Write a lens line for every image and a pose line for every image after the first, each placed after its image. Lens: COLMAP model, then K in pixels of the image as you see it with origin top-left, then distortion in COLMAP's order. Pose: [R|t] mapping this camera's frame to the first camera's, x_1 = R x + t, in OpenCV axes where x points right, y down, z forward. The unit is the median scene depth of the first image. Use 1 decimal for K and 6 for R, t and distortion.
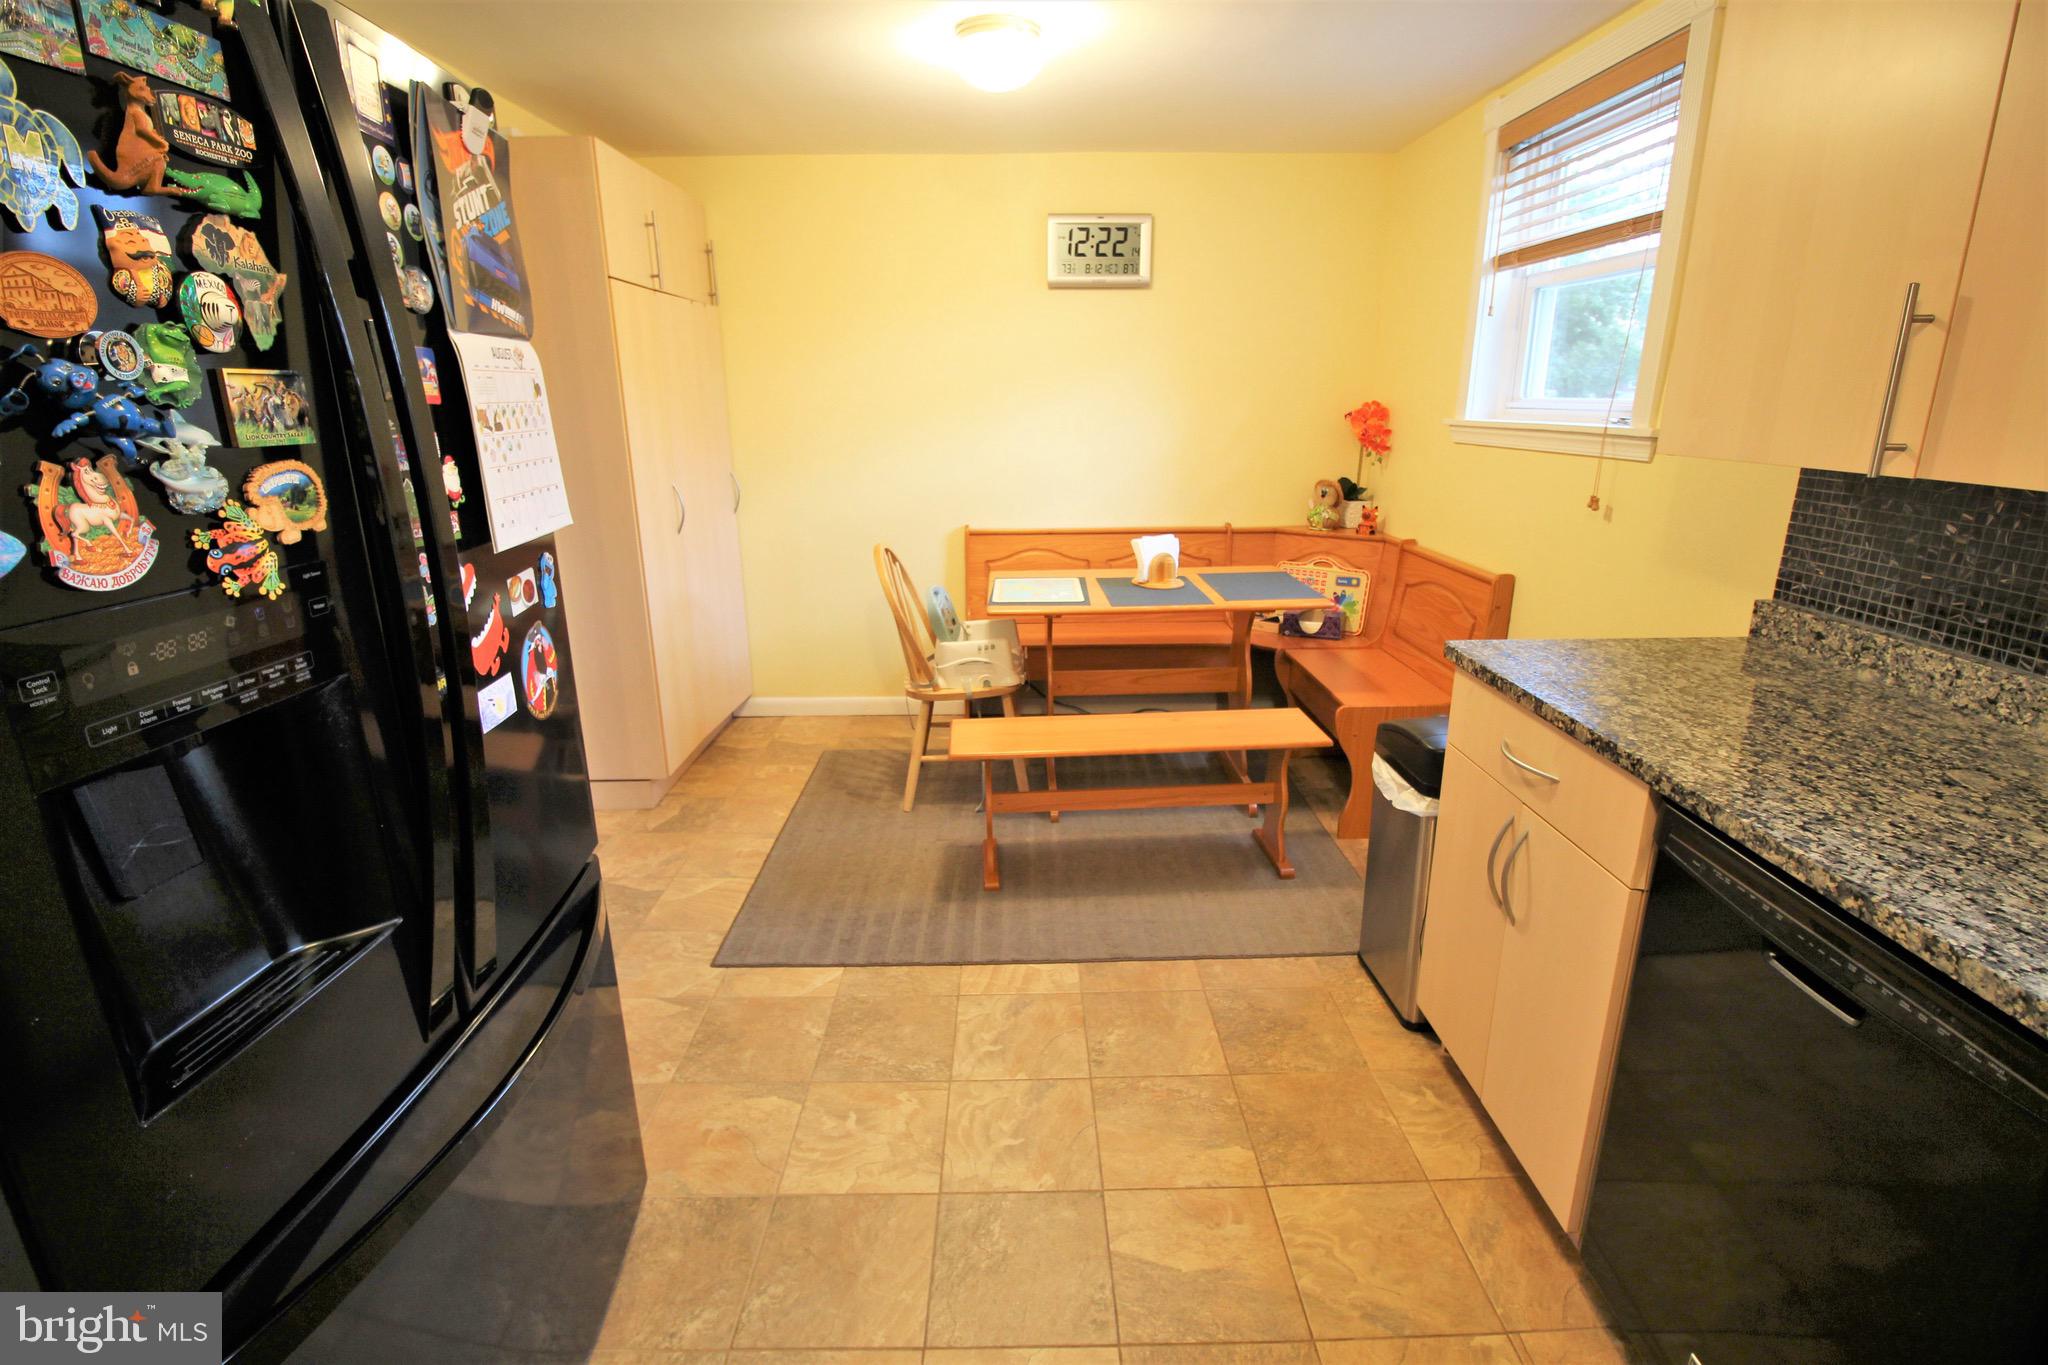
lens RADIAL K [[951.6, 0, 1024.7], [0, 951.6, 676.6], [0, 0, 1]] dist [-0.005627, -0.007758]
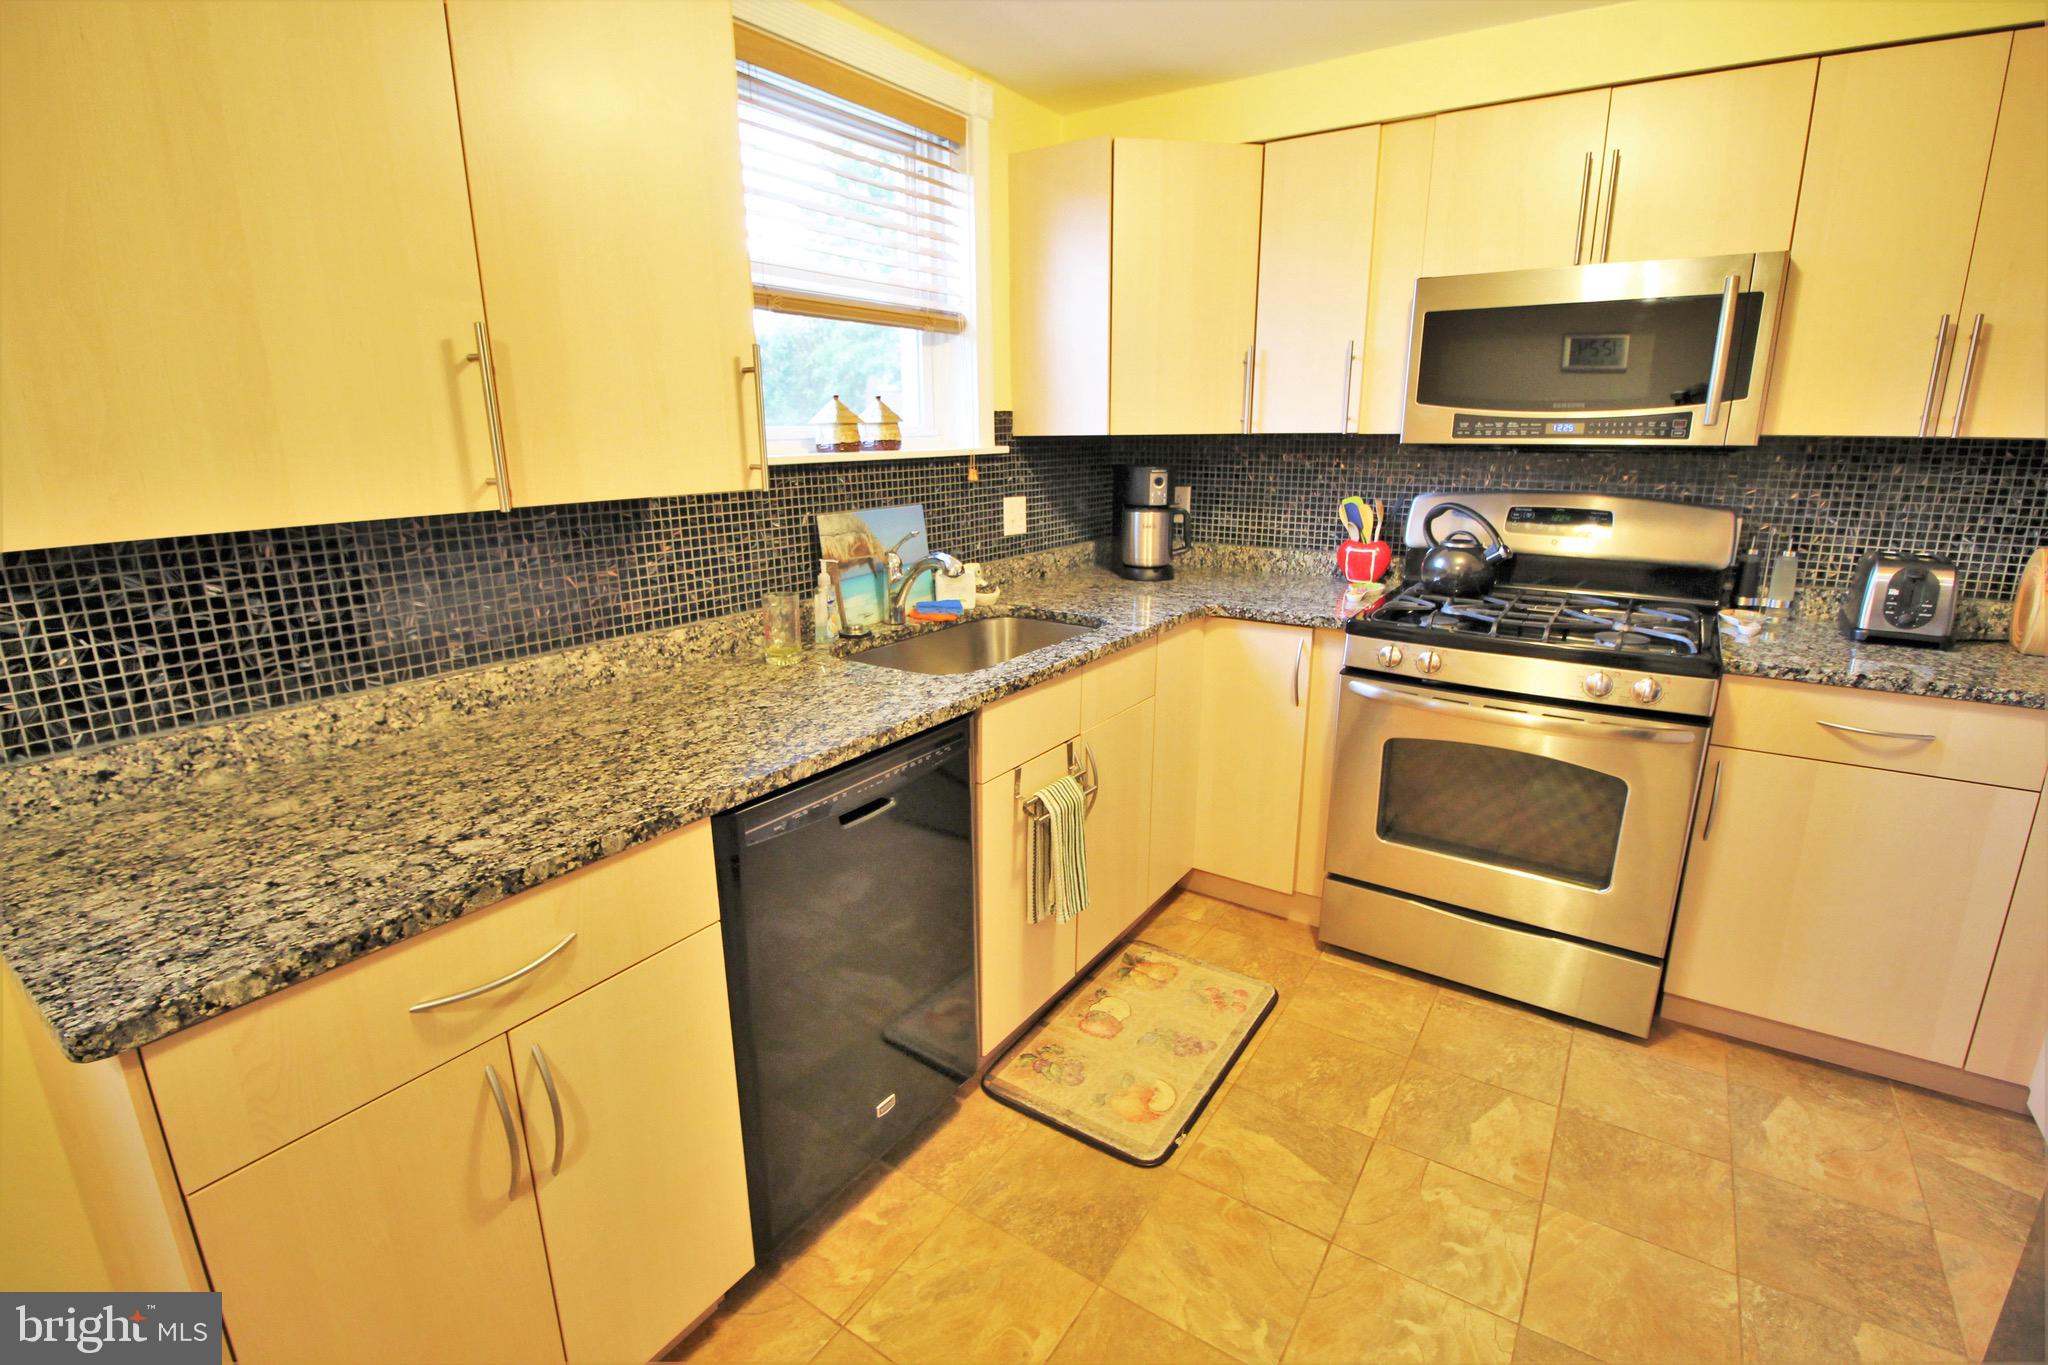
lens RADIAL K [[951.6, 0, 1019.5], [0, 951.6, 673.6], [0, 0, 1]] dist [-0.005627, -0.007758]
pose [[-0.824415, -0.130362, 0.550769, -0.149662], [0.174140, 0.867486, 0.465986, -0.446436], [-0.538531, 0.480076, -0.692467, 1.512928]]
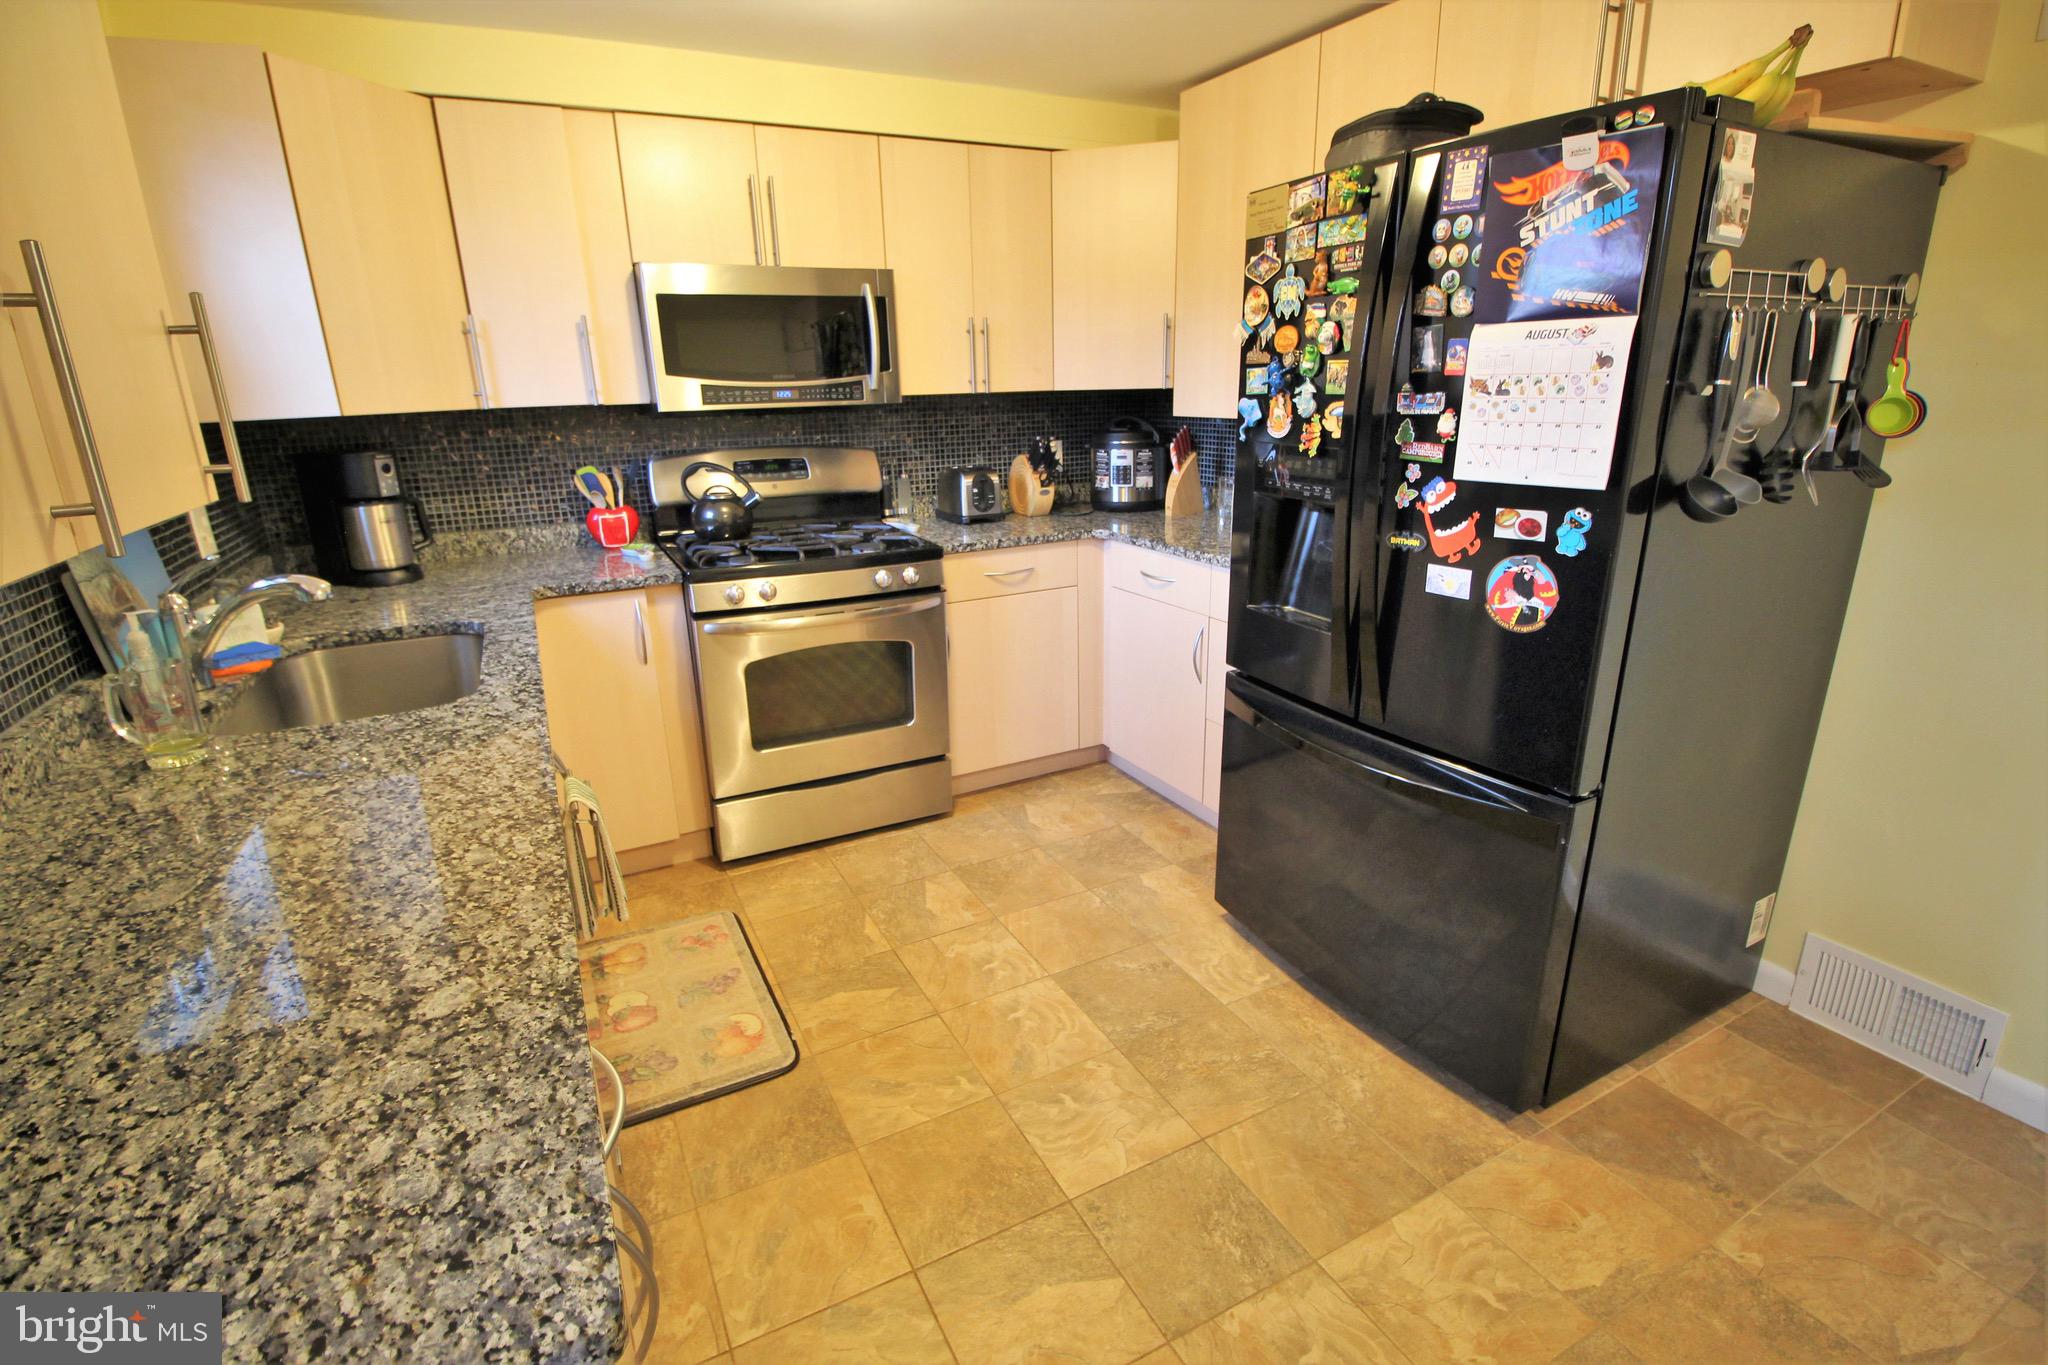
lens RADIAL K [[951.6, 0, 1010.3], [0, 951.6, 680.8], [0, 0, 1]] dist [-0.005627, -0.007758]
pose [[-0.891712, 0.164192, -0.421771, 0.657747], [-0.098944, 0.838619, 0.535657, -0.537360], [0.441656, 0.519383, -0.731561, 1.774852]]
